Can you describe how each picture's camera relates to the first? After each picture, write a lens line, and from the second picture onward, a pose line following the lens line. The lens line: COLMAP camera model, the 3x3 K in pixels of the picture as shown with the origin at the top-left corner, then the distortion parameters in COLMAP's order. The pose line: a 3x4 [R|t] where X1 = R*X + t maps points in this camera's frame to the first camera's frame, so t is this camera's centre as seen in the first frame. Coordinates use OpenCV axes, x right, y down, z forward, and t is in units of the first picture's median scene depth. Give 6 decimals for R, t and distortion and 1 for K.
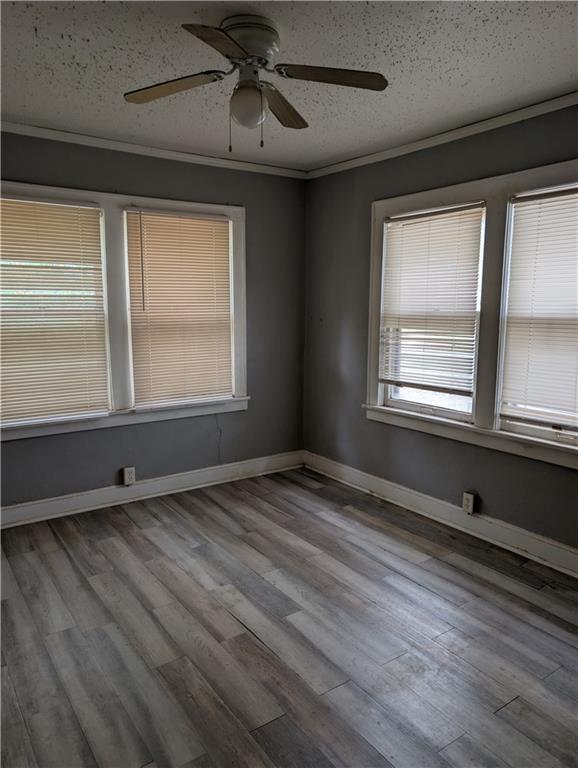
lens RADIAL K [[548.5, 0, 288.4], [0, 548.5, 384.4], [0, 0, 1]] dist [0.006284, 0.002096]
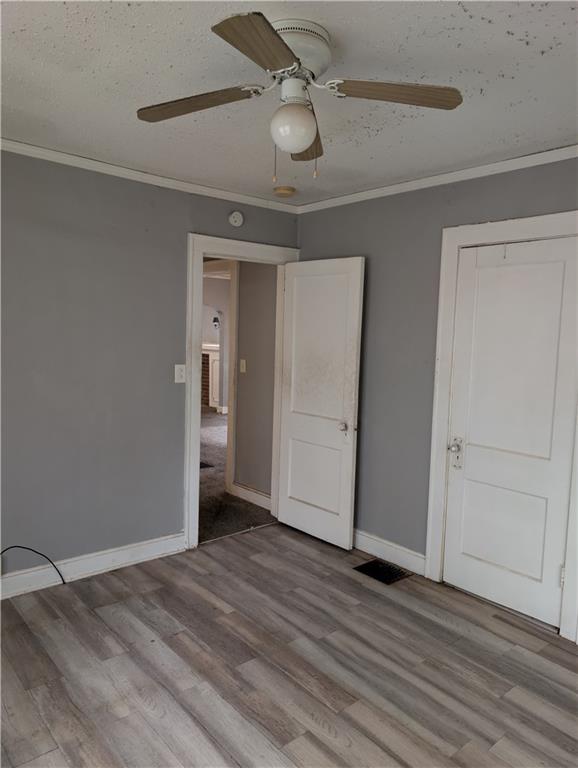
lens RADIAL K [[548.5, 0, 288.3], [0, 548.5, 383.9], [0, 0, 1]] dist [0.006284, 0.002096]
pose [[-0.995276, -0.025440, -0.093692, 0.006347], [-0.048444, 0.966464, 0.252193, -0.330749], [0.084134, 0.255541, -0.963130, 1.887252]]
